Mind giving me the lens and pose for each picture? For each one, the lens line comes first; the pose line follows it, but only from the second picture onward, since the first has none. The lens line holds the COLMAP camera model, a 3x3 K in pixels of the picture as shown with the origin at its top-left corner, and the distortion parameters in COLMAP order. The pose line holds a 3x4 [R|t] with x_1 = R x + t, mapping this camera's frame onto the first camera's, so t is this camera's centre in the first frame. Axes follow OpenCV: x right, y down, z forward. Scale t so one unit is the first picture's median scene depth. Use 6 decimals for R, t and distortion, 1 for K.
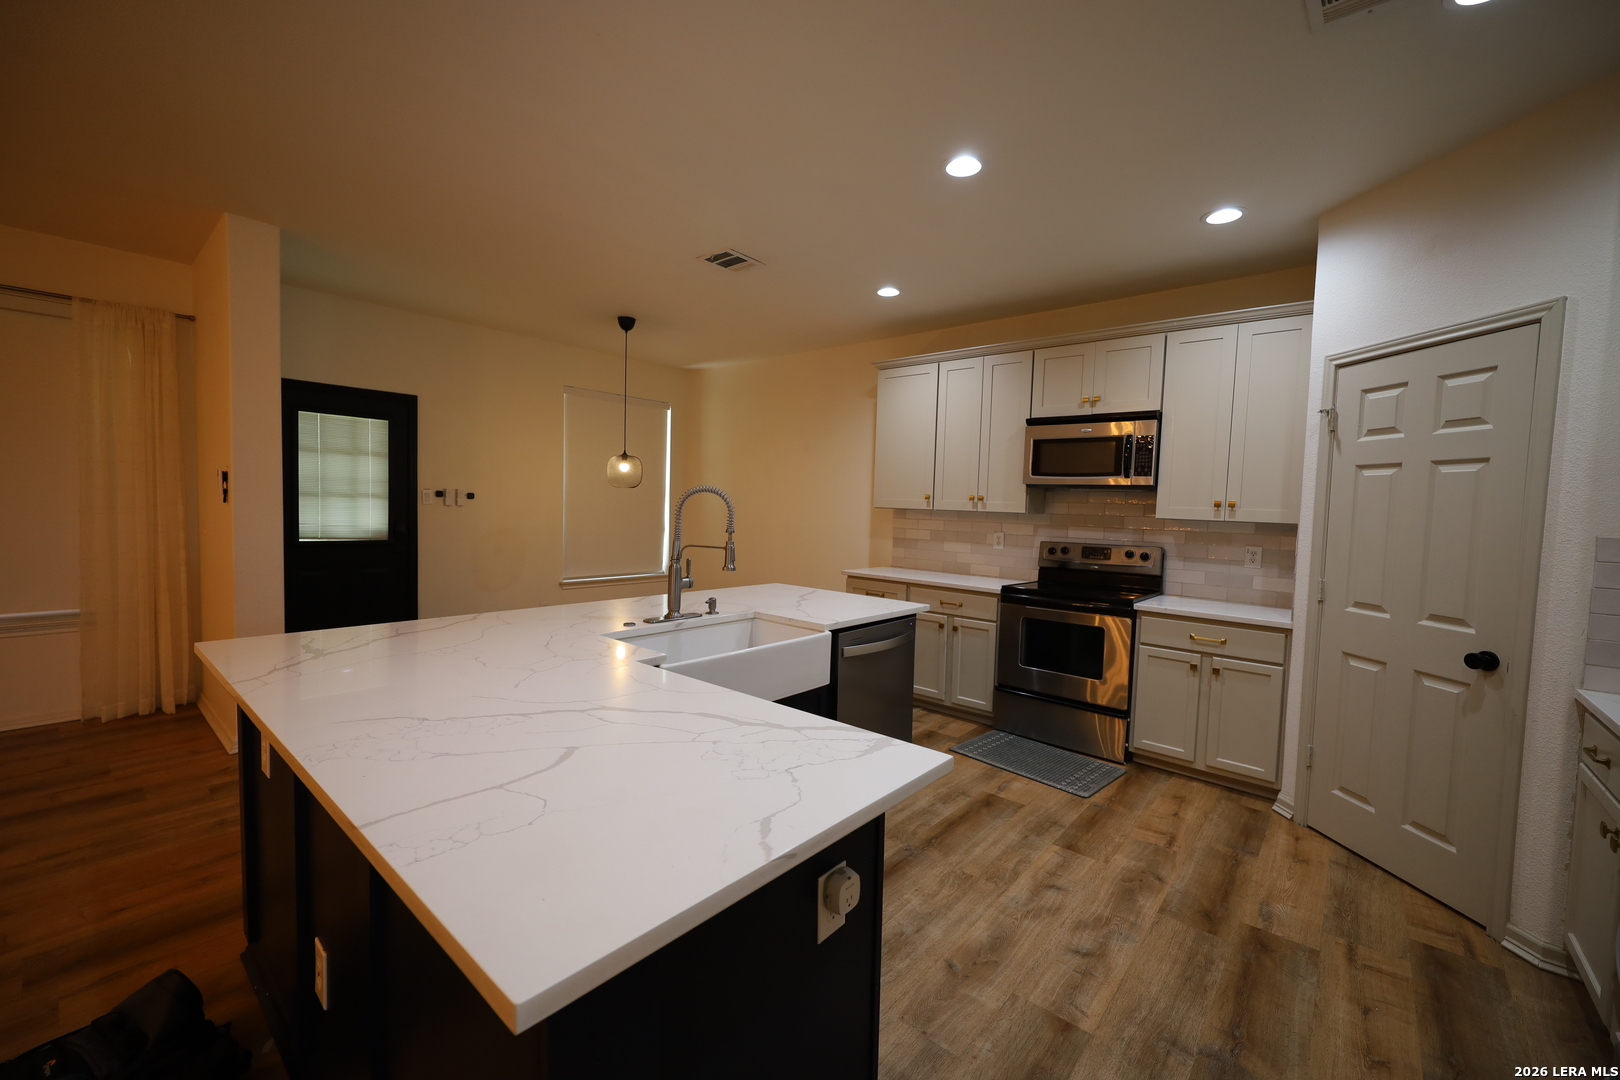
lens RADIAL K [[652.7, 0, 812.5], [0, 652.7, 535.6], [0, 0, 1]] dist [-0.001977, 0.000625]
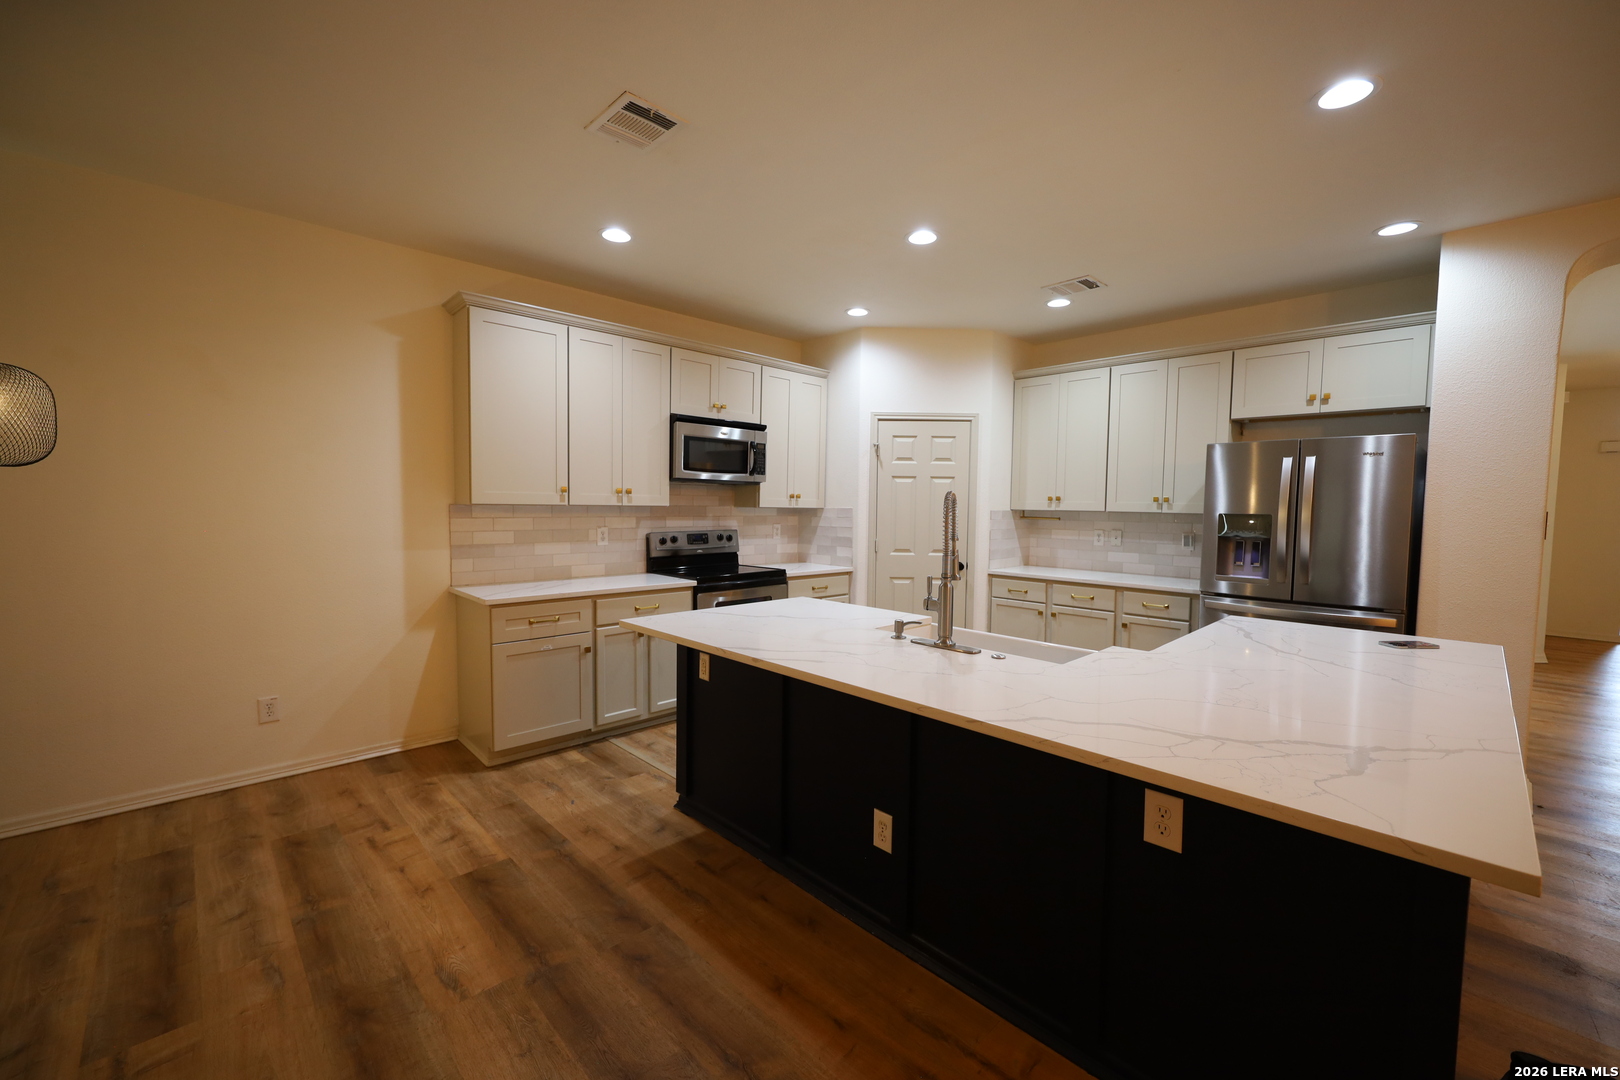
lens RADIAL K [[652.7, 0, 812.7], [0, 652.7, 546.4], [0, 0, 1]] dist [-0.001977, 0.000625]
pose [[0.089447, -0.096678, 0.991288, -0.637426], [0.038555, 0.994868, 0.093548, -0.055580], [-0.995245, 0.029851, 0.092715, 0.646385]]
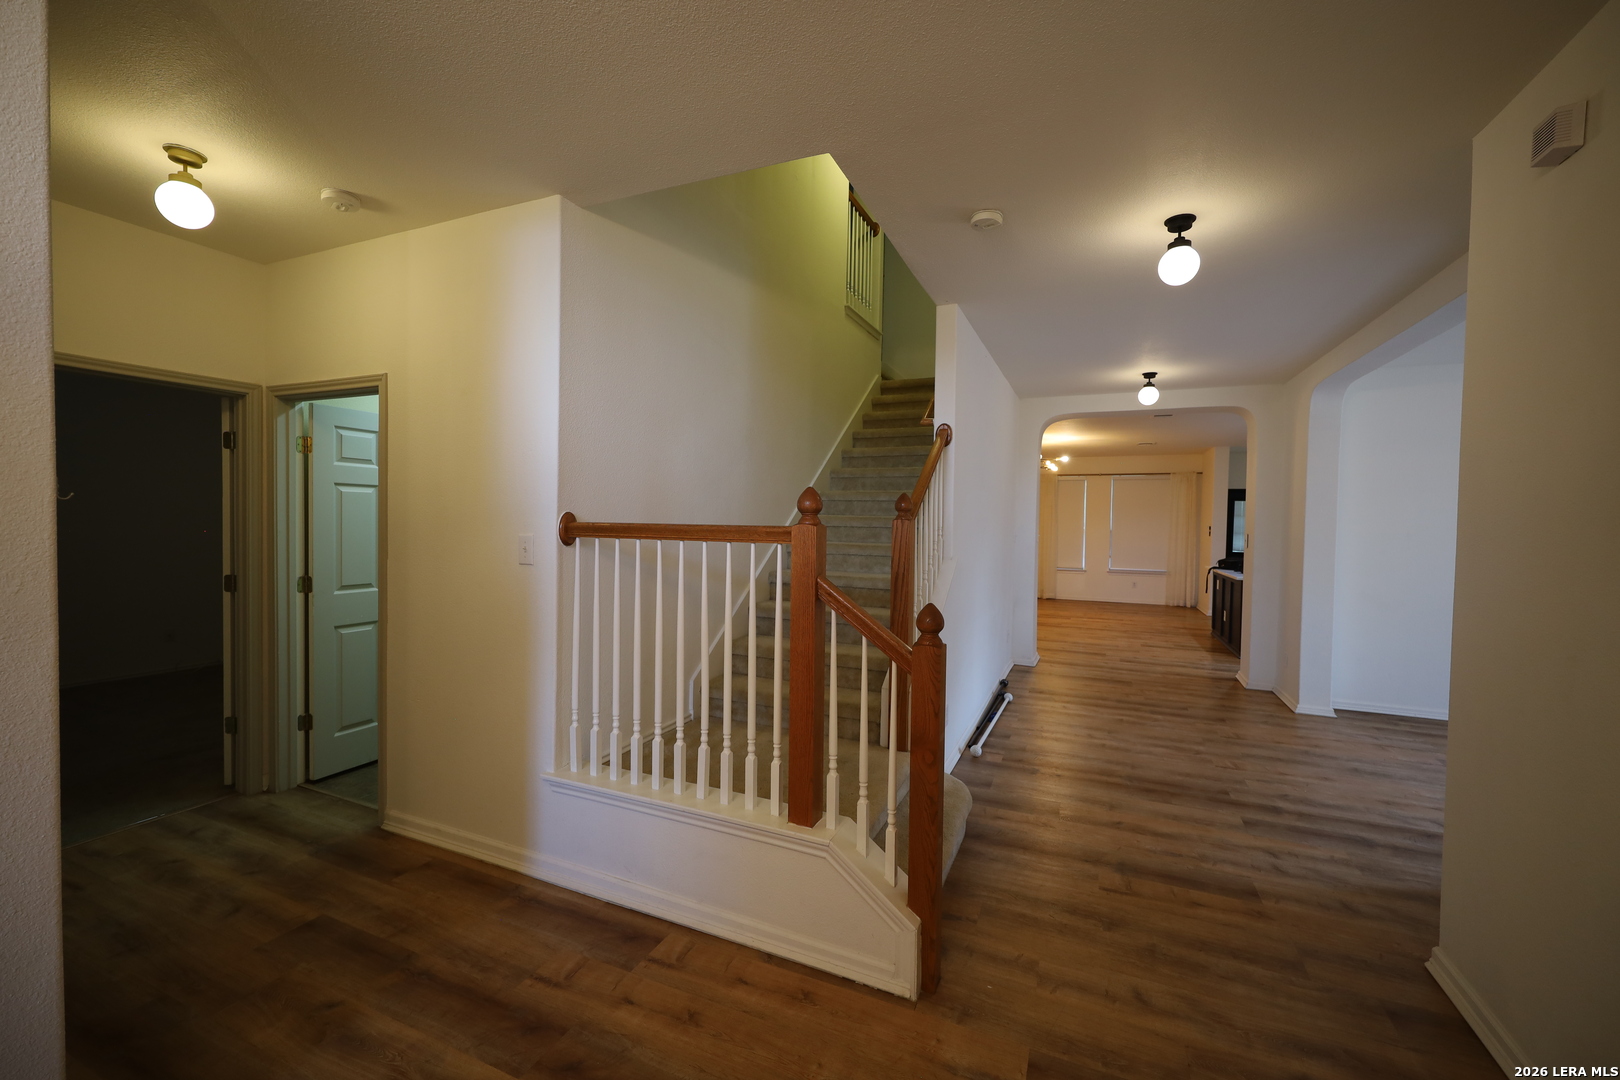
lens RADIAL K [[652.7, 0, 814.9], [0, 652.7, 539.4], [0, 0, 1]] dist [-0.001977, 0.000625]
pose [[0.287141, -0.002669, -0.957885, 4.134219], [-0.060305, 0.997962, -0.020858, 0.395982], [0.955988, 0.063754, 0.286395, -4.513152]]
